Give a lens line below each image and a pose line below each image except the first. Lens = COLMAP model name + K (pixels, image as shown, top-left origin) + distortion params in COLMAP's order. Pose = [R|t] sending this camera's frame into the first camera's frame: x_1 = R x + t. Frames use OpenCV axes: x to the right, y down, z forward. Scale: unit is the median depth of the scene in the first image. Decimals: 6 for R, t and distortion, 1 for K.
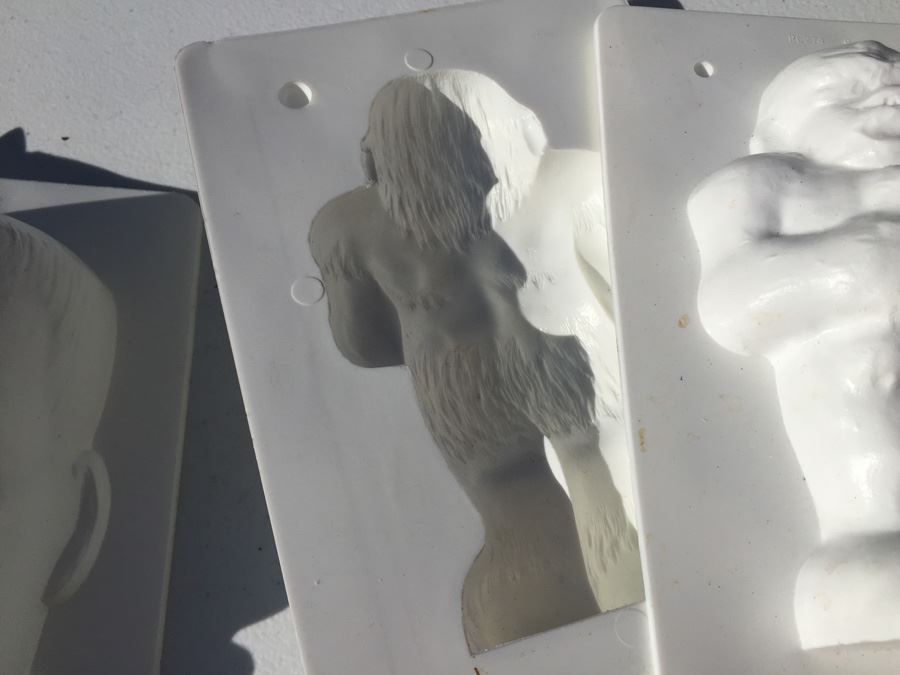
lens RADIAL K [[810.5, 0, 449.8], [0, 810.5, 325.8], [0, 0, 1]] dist [0.067061, -0.139133]
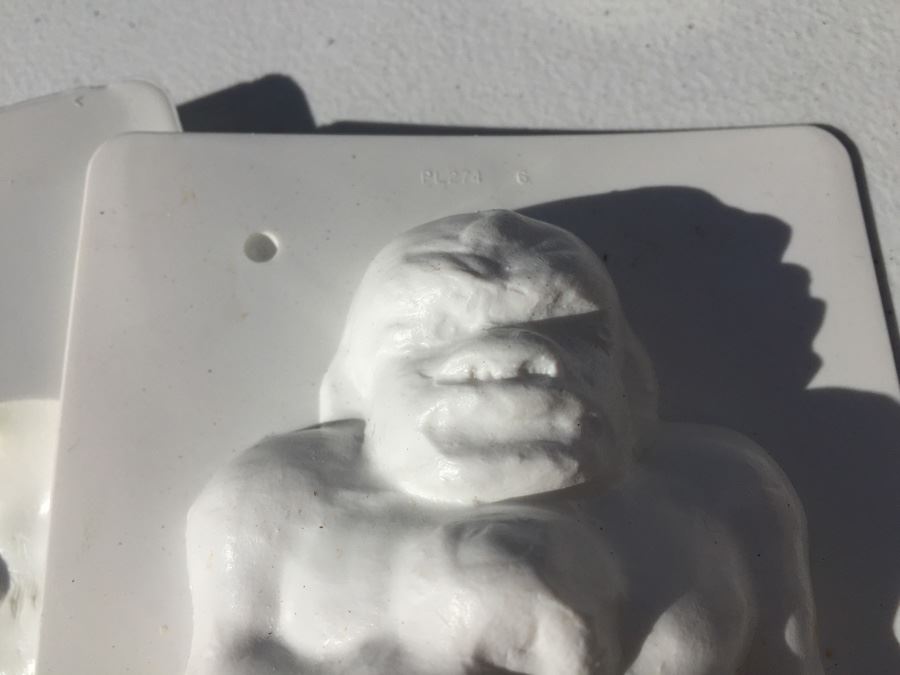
lens RADIAL K [[835.3, 0, 444.8], [0, 835.3, 320.3], [0, 0, 1]] dist [0.080426, -0.190692]
pose [[0.999157, -0.040612, 0.006051, 0.461889], [0.040196, 0.997521, 0.057764, -0.305767], [-0.008382, -0.057472, 0.998312, 0.410058]]
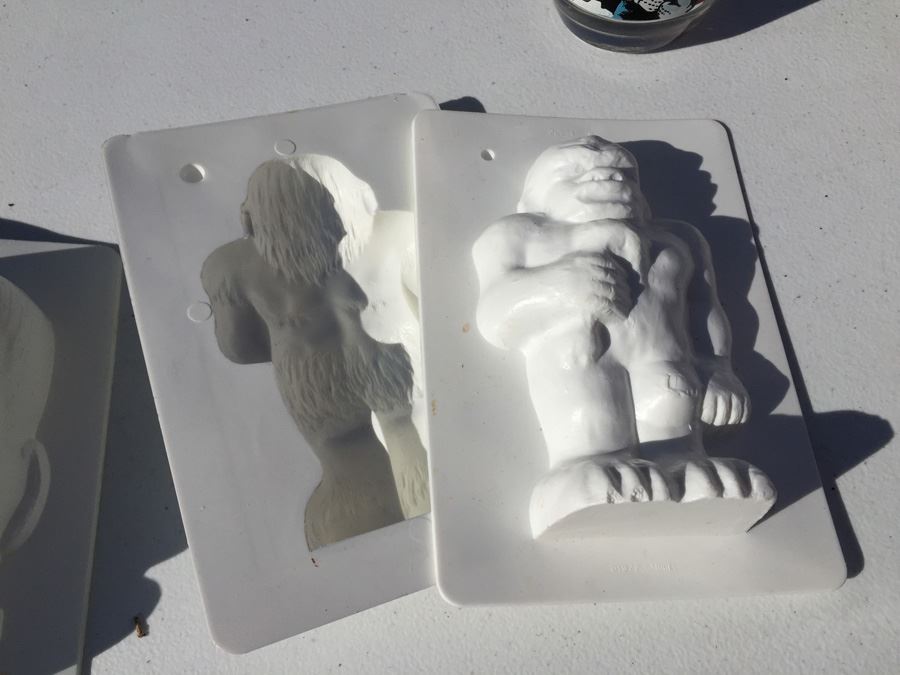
lens RADIAL K [[806.9, 0, 449.8], [0, 806.9, 318.0], [0, 0, 1]] dist [0.087456, -0.171303]
pose [[0.995882, -0.021282, 0.088126, 0.120867], [0.027676, 0.997022, -0.071978, 0.073492], [-0.086331, 0.074120, 0.993505, -0.395971]]
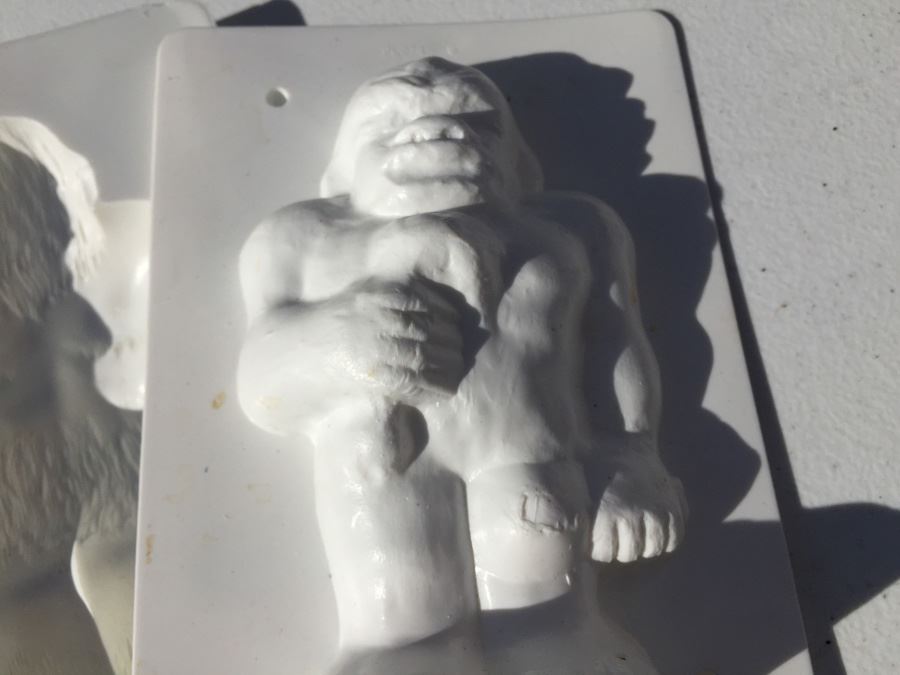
lens RADIAL K [[835.3, 0, 444.8], [0, 835.3, 320.3], [0, 0, 1]] dist [0.080426, -0.190692]
pose [[0.996593, -0.081177, 0.014615, 0.484368], [0.080417, 0.995666, 0.046715, -0.106526], [-0.018344, -0.045381, 0.998801, 0.080051]]
